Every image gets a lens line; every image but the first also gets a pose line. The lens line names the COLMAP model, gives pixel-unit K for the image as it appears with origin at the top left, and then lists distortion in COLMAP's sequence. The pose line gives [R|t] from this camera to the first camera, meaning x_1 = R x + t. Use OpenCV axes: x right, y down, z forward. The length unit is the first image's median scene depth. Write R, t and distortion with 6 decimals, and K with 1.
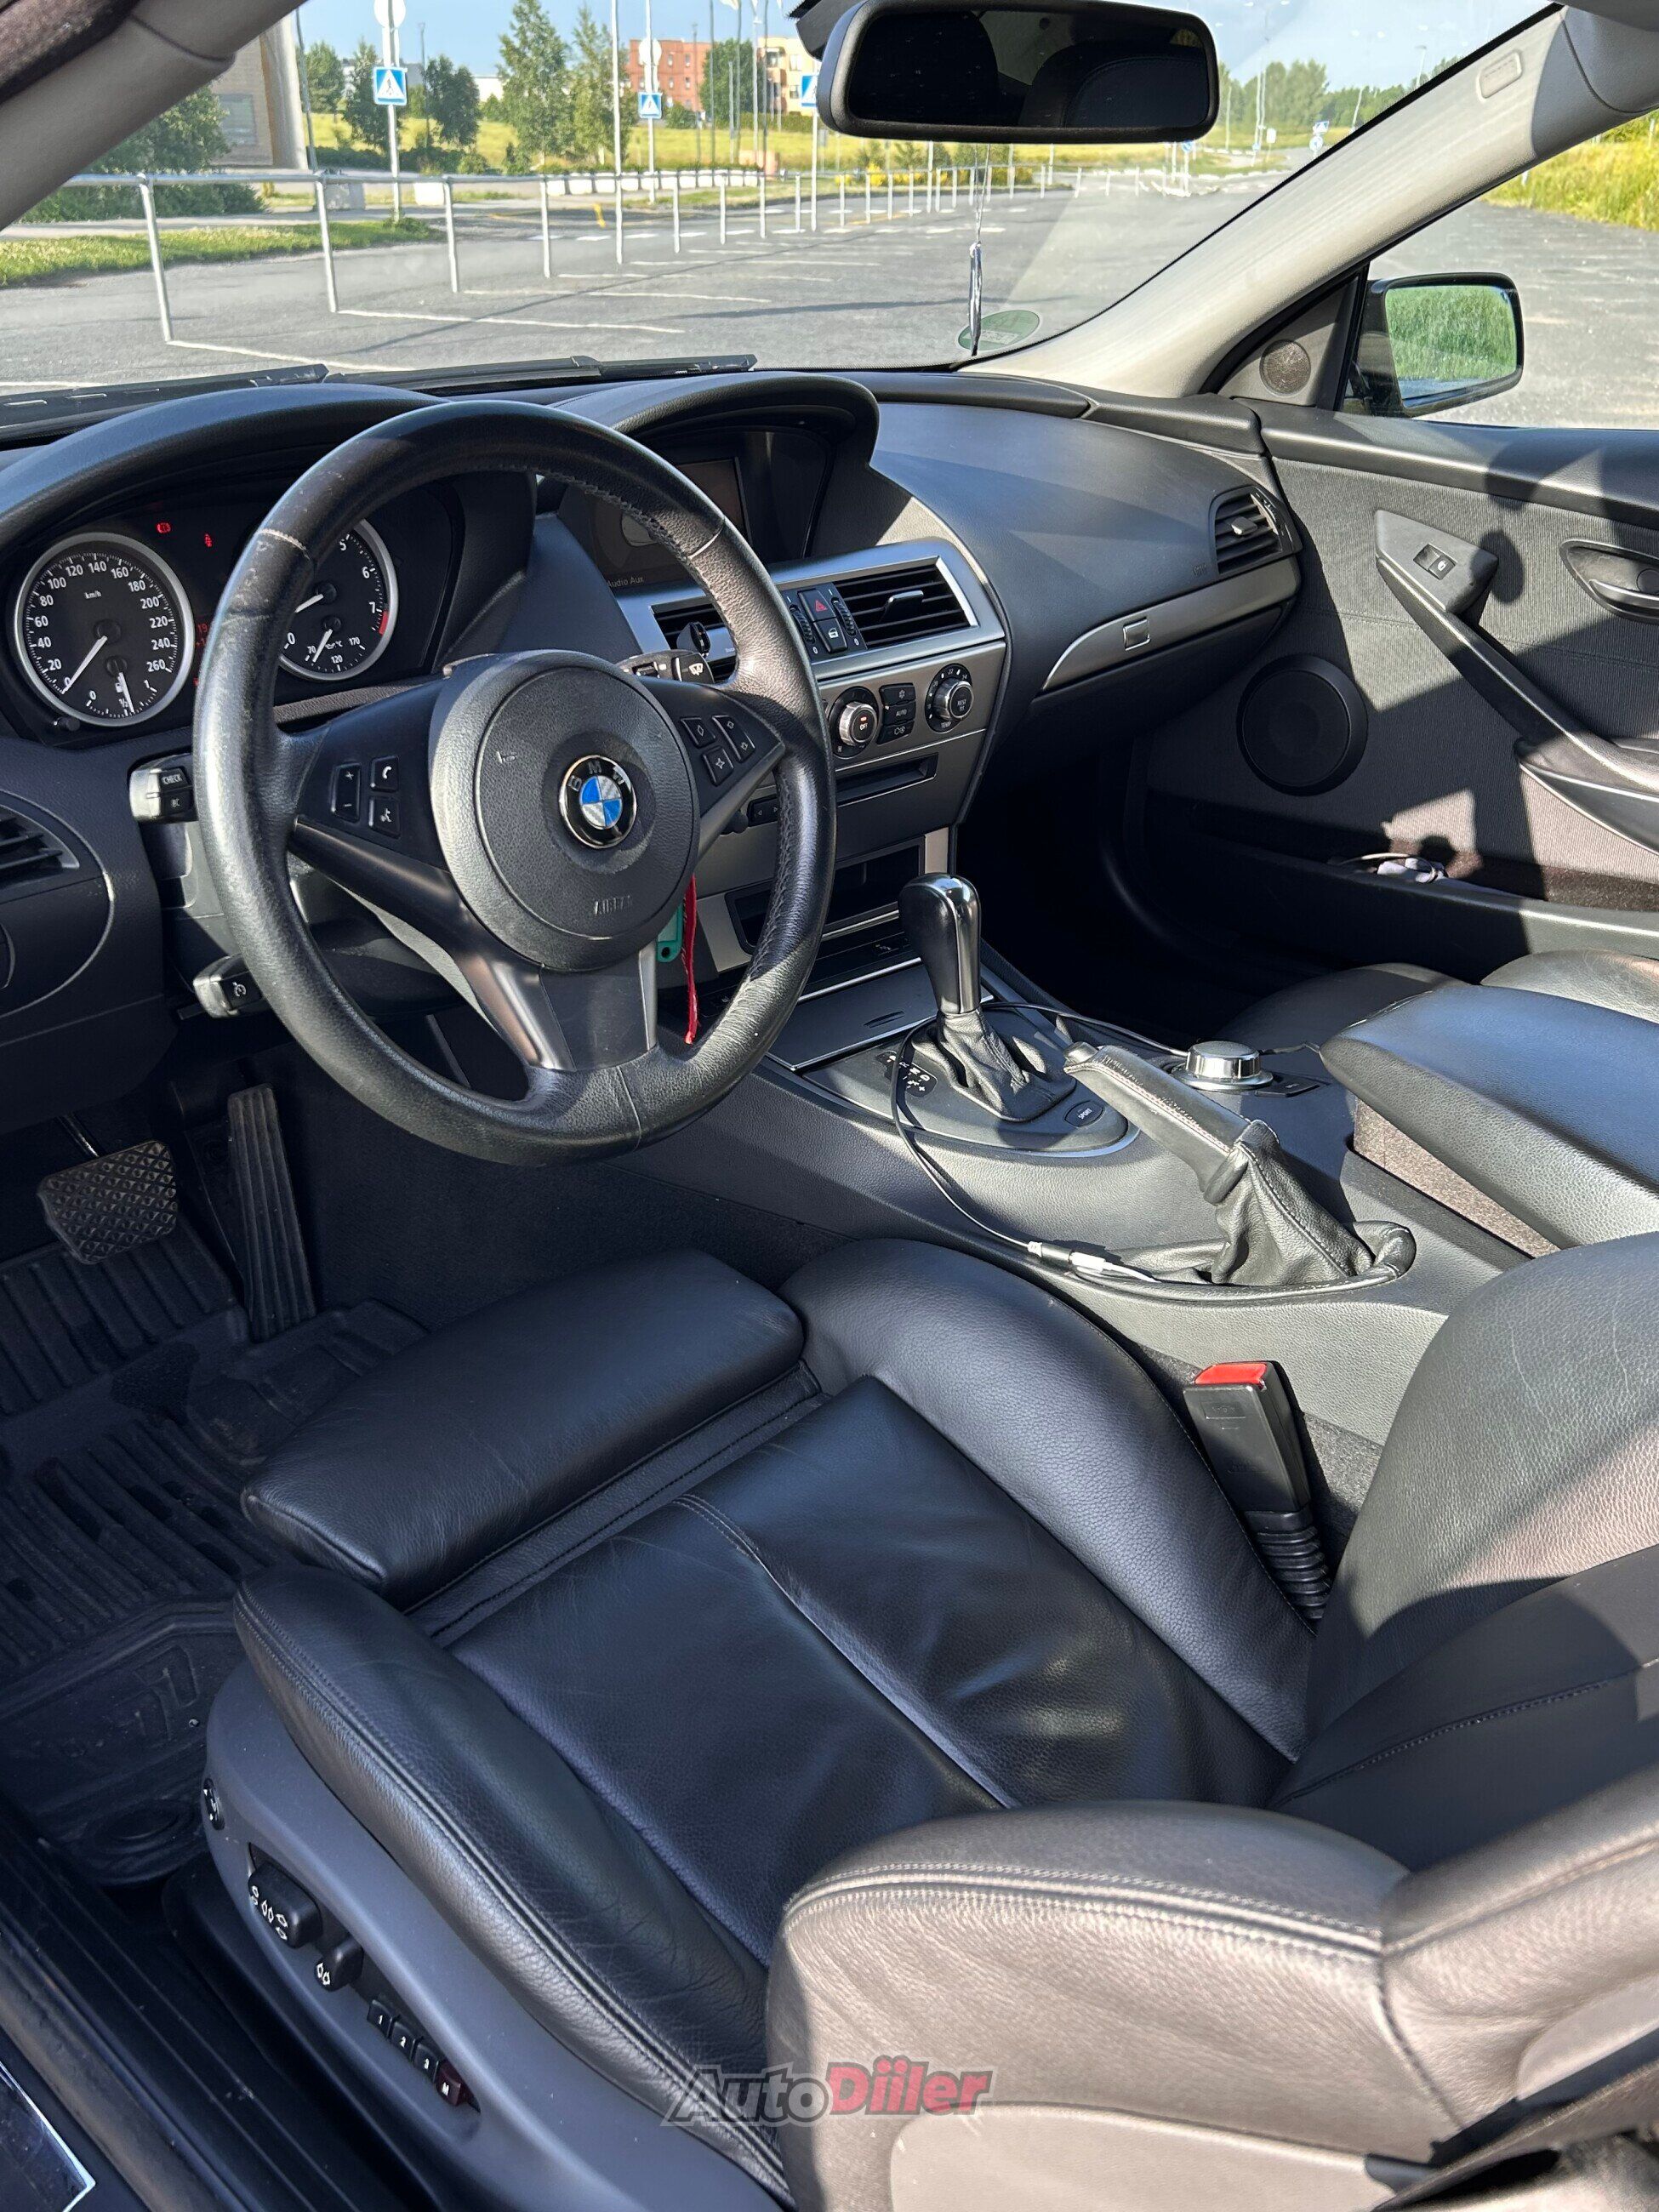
lens RADIAL K [[1842.1, 0, 797.5], [0, 1842.1, 1104.1], [0, 0, 1]] dist [0.046328, -0.064883]
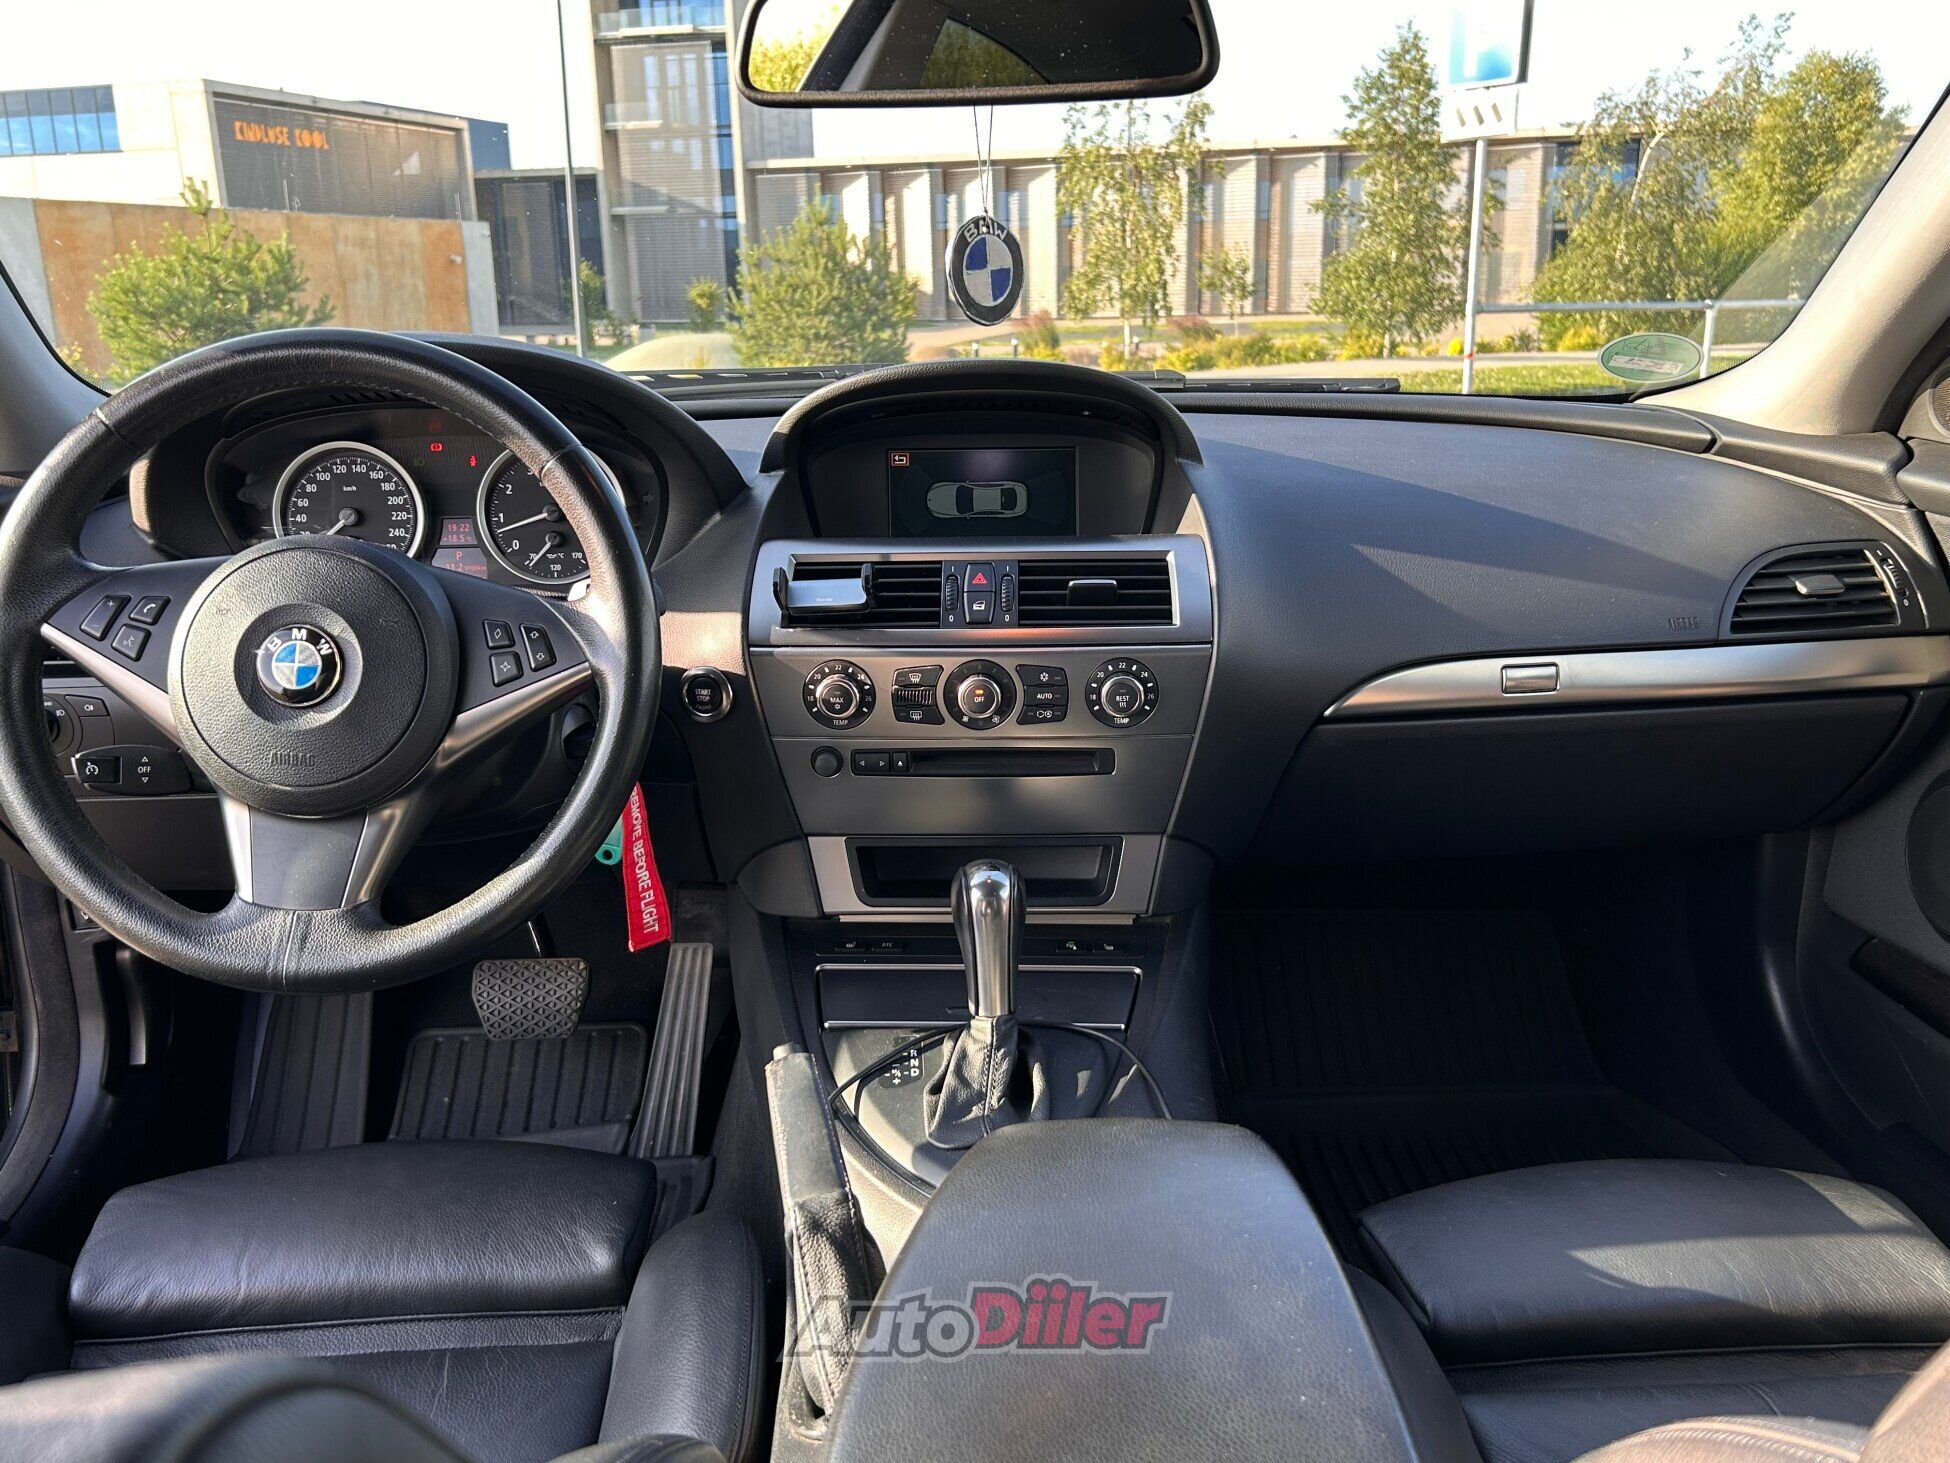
lens RADIAL K [[1623.9, 0, 975.0], [0, 1623.9, 731.5], [0, 0, 1]] dist [0.046328, -0.064883]
pose [[0.740802, 0.160567, -0.652250, 0.548309], [-0.292928, 0.951039, -0.098576, -0.098531], [0.604487, 0.264088, 0.751567, 0.345696]]
